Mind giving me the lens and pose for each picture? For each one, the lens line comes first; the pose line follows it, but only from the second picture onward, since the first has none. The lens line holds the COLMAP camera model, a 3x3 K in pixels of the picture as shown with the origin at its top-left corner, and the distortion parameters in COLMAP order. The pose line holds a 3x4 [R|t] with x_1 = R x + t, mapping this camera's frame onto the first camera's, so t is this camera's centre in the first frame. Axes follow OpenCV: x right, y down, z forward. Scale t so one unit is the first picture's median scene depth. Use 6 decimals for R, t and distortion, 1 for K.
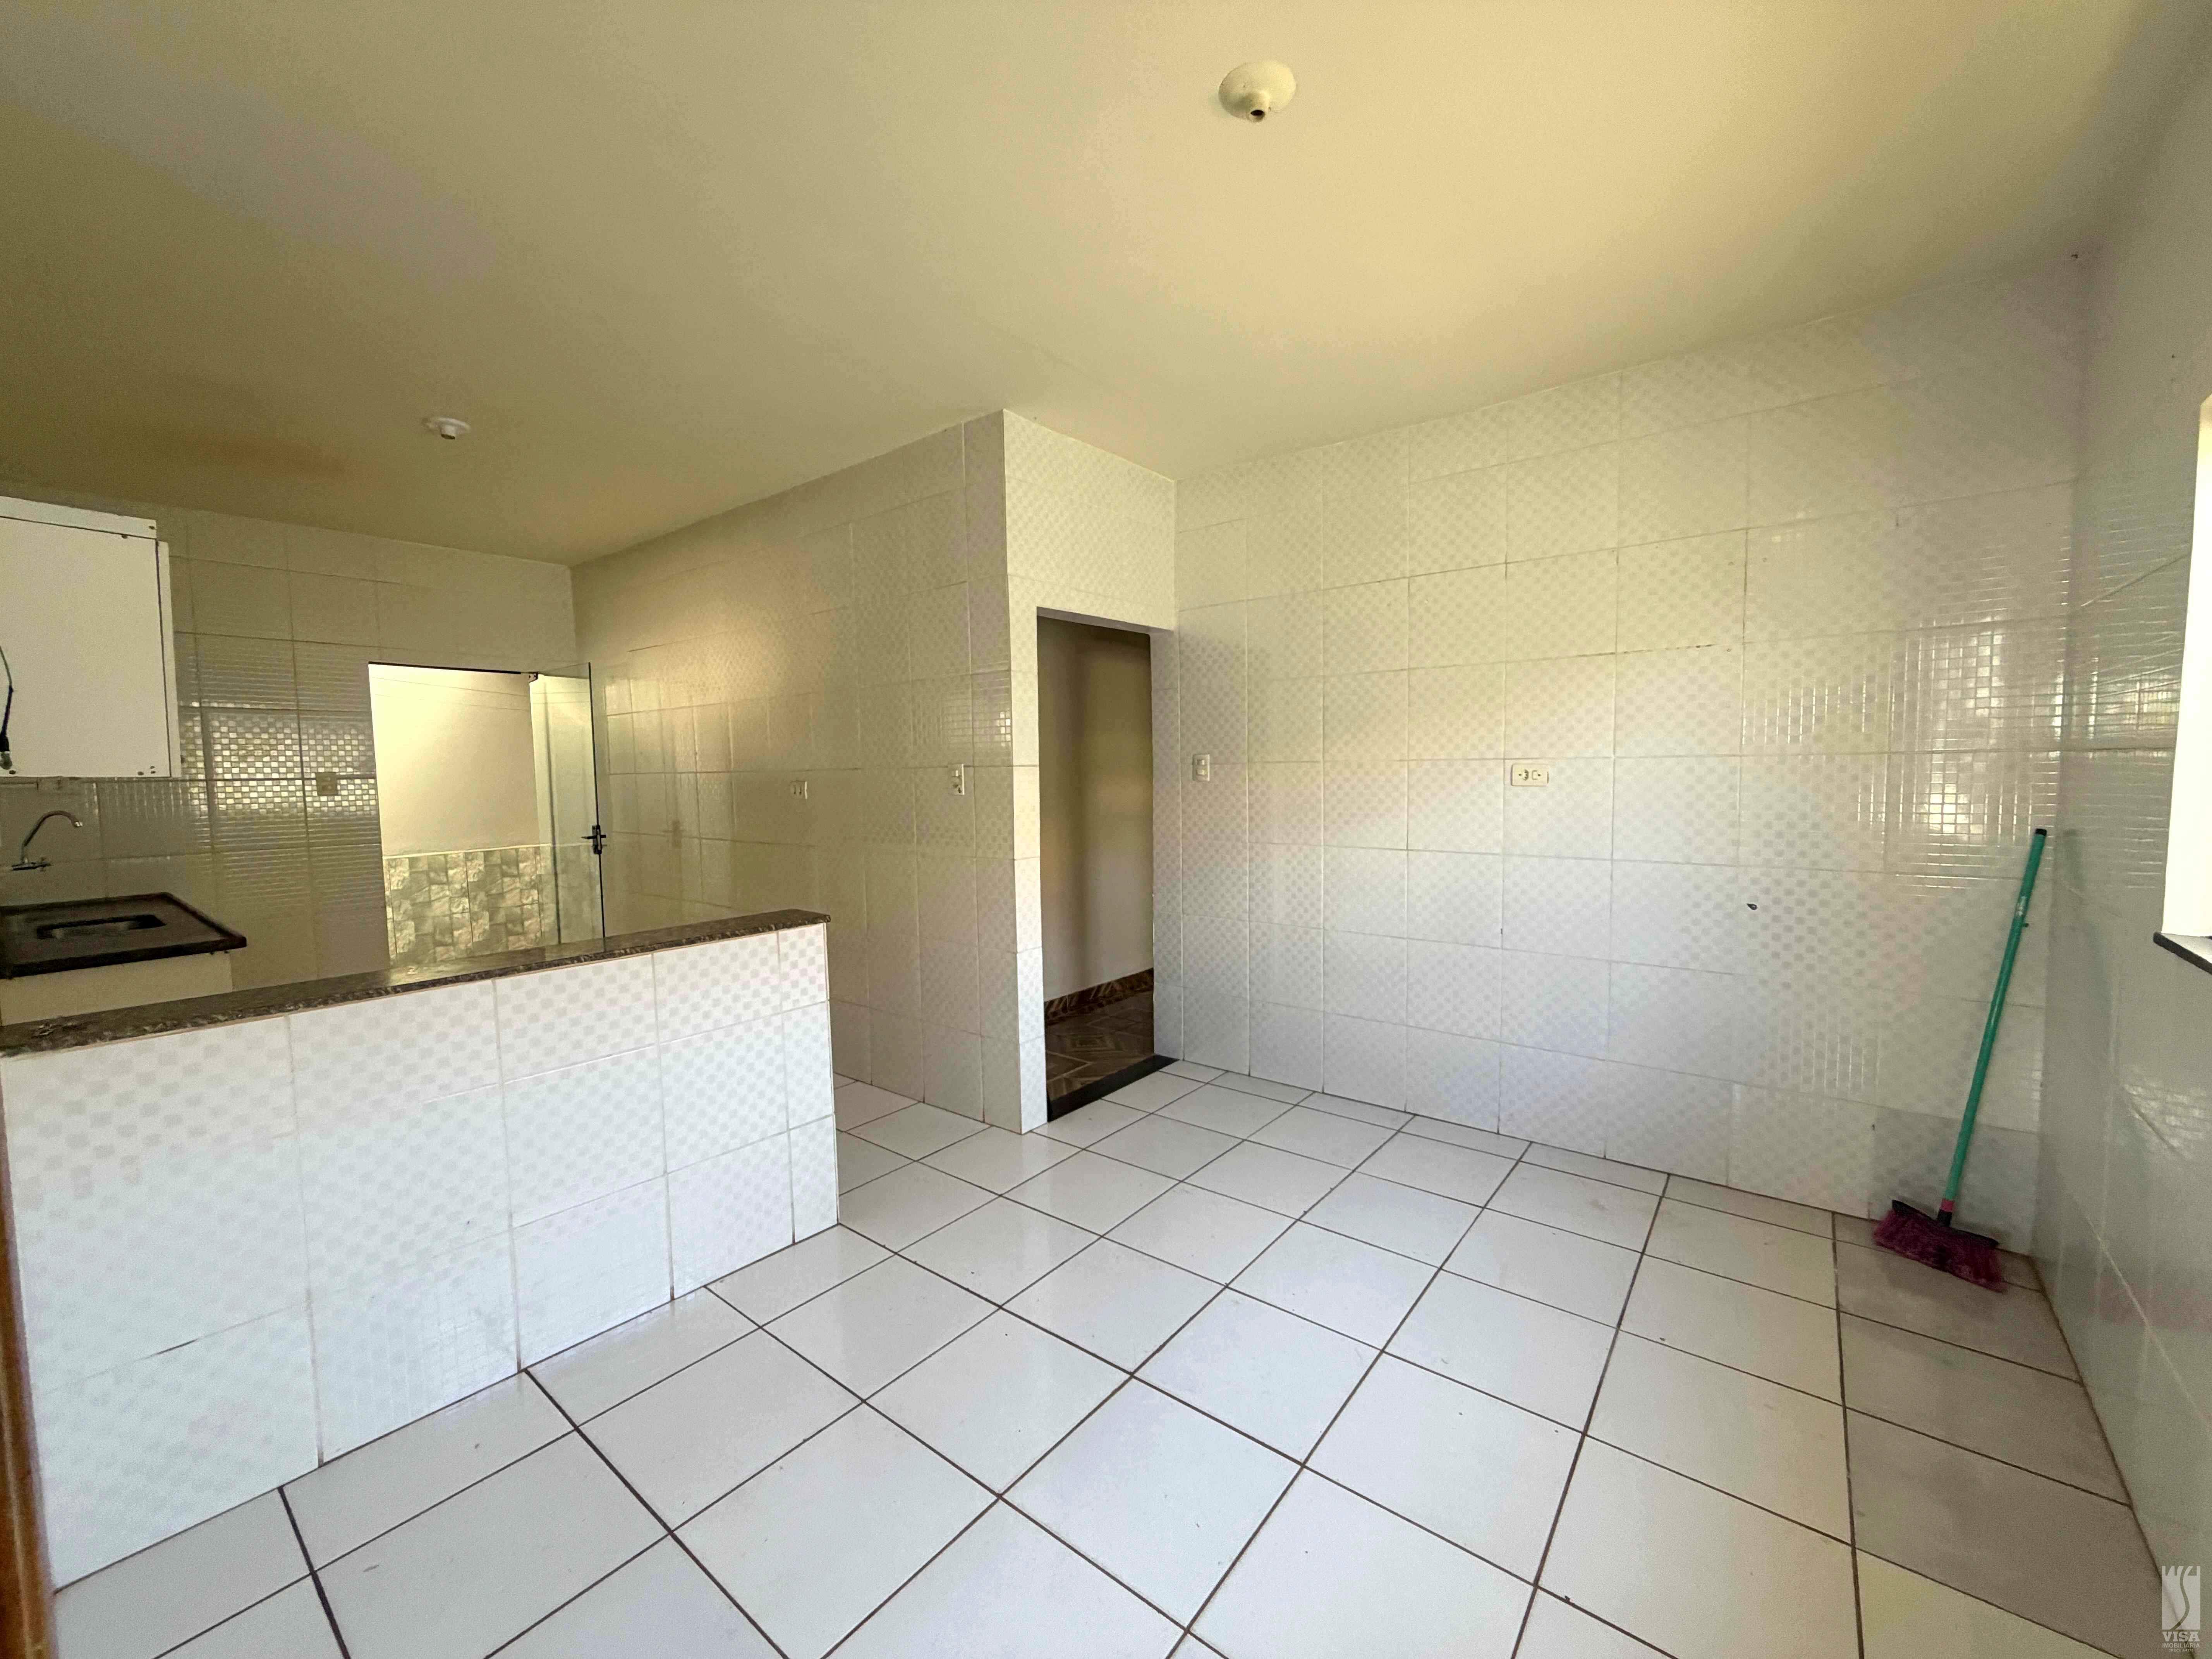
lens RADIAL K [[881.8, 0, 1104.6], [0, 881.8, 829.1], [0, 0, 1]] dist [0.000242, 0.000547]
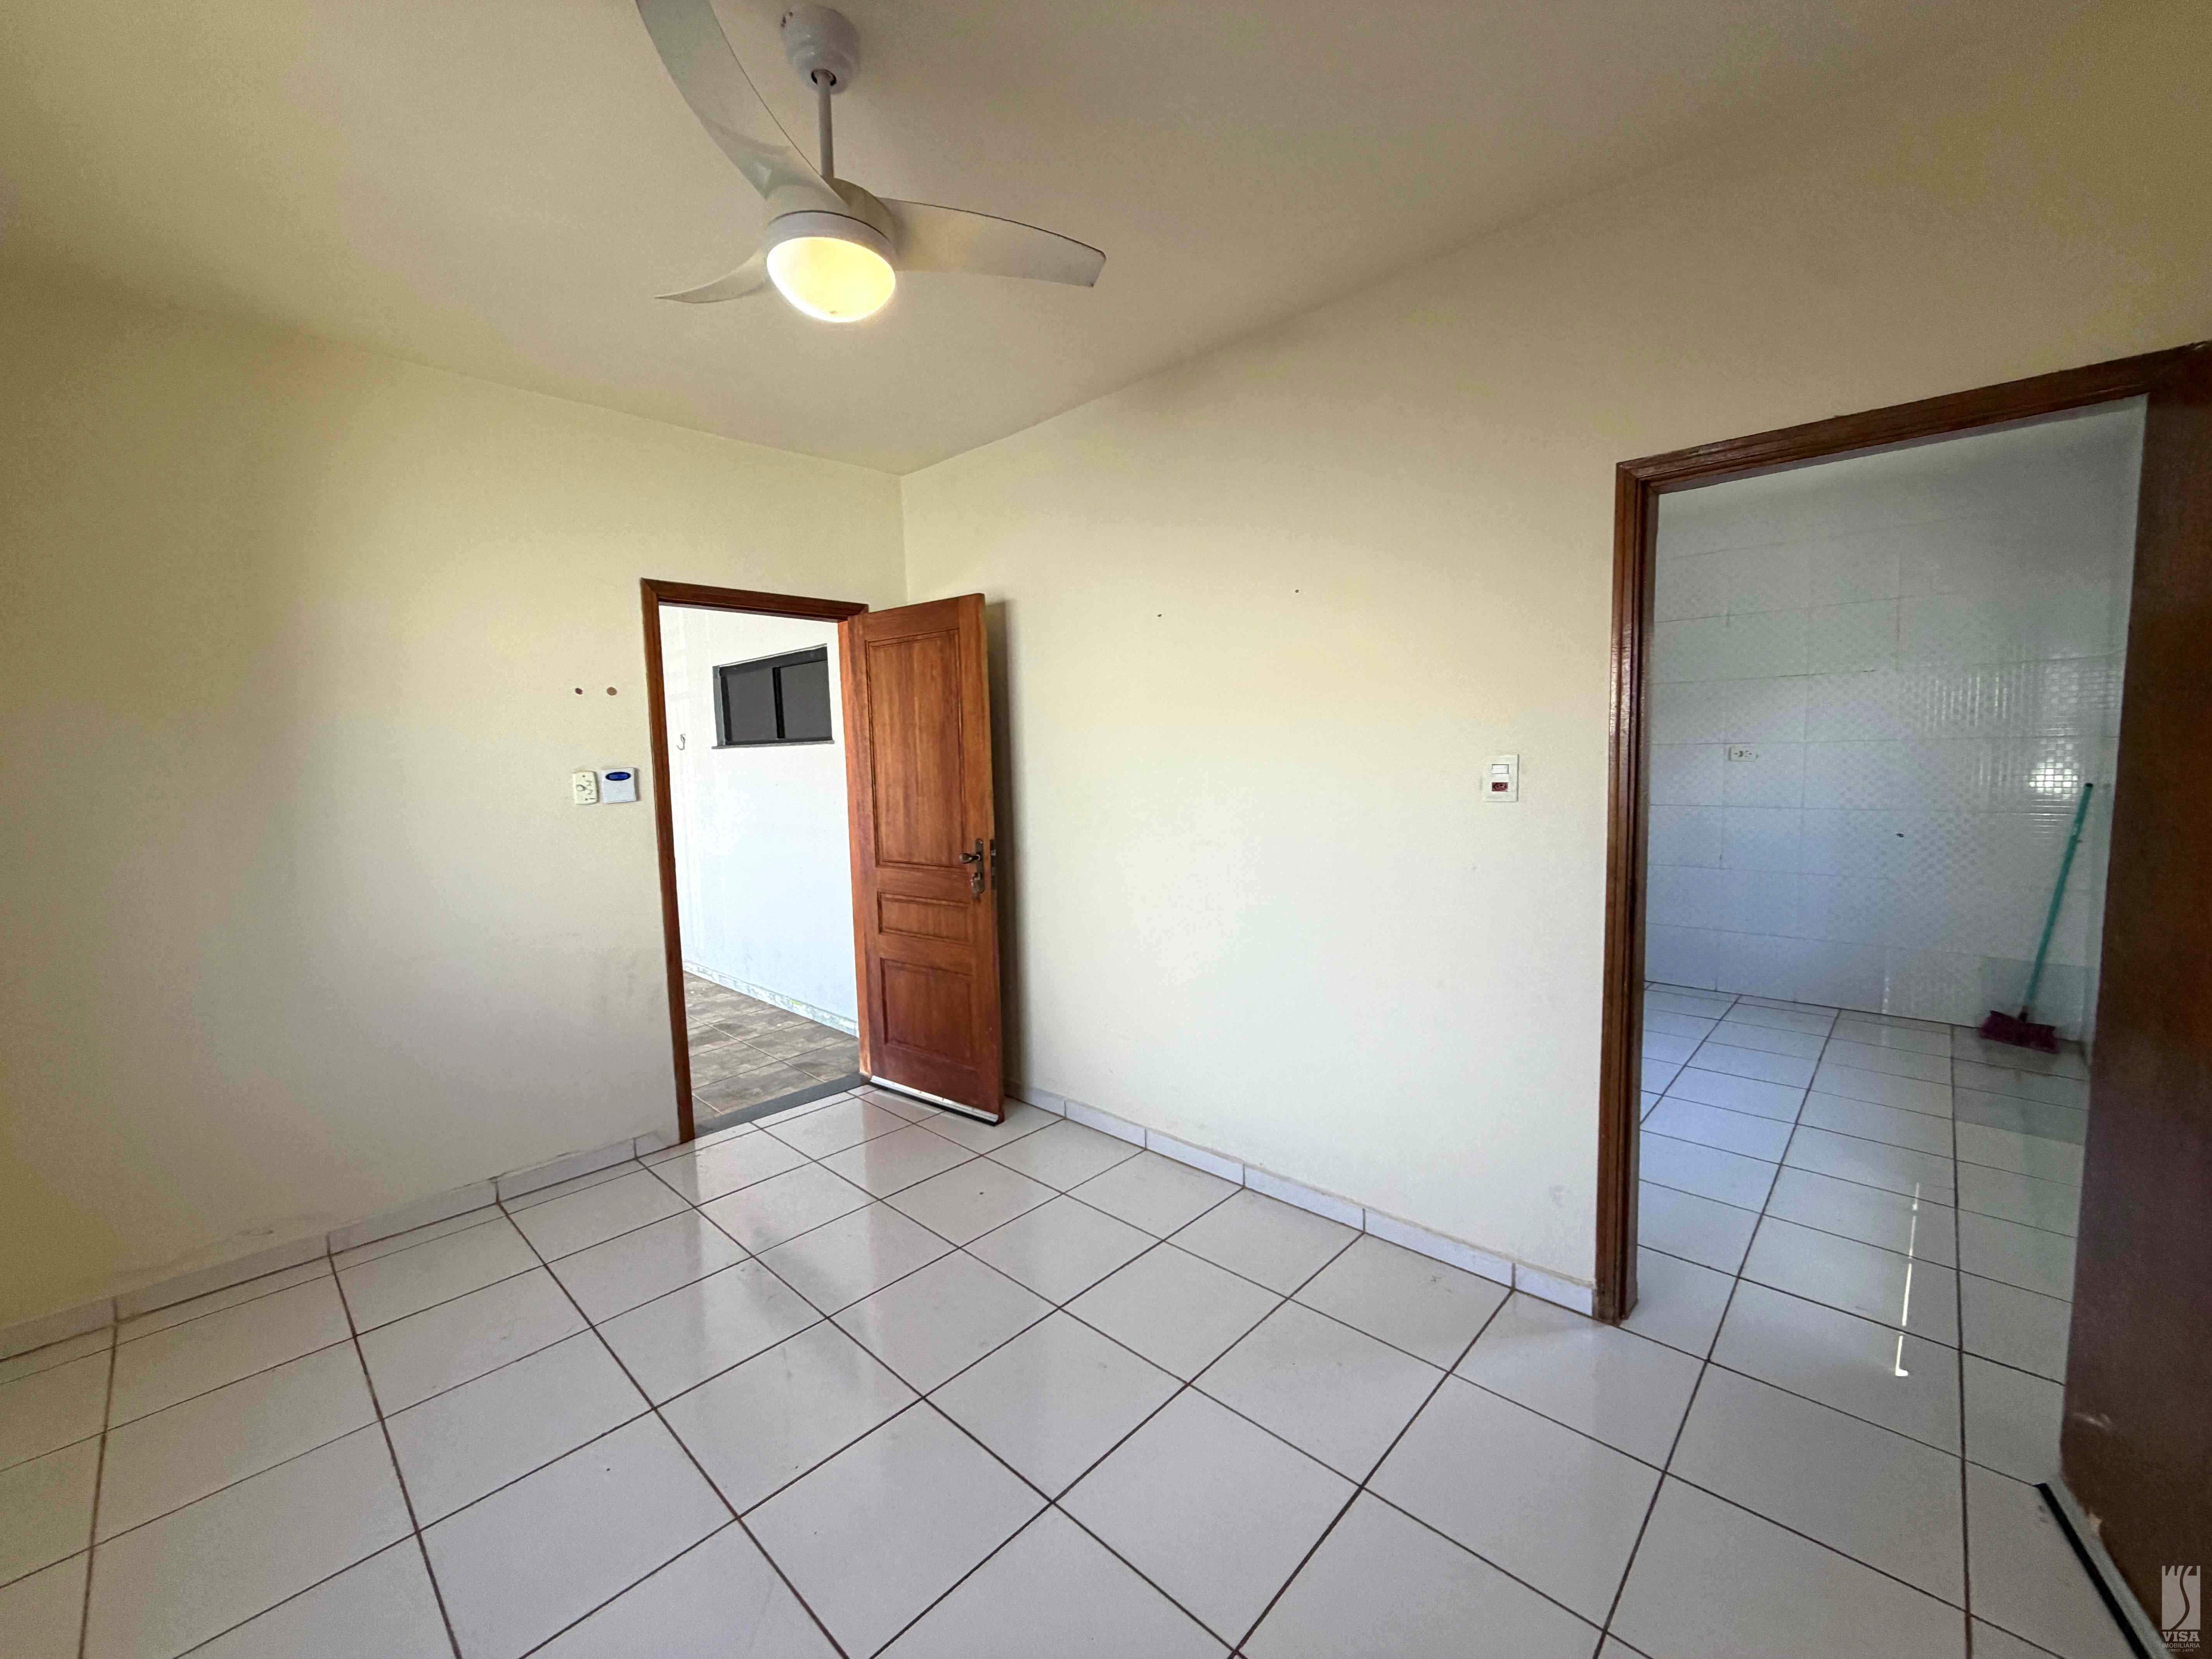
lens RADIAL K [[881.8, 0, 1114.1], [0, 881.8, 829.6], [0, 0, 1]] dist [0.000242, 0.000547]
pose [[0.997400, -0.007019, -0.071718, -0.590617], [0.008700, 0.999694, 0.023159, 0.029669], [0.071534, -0.023723, 0.997156, -0.717944]]
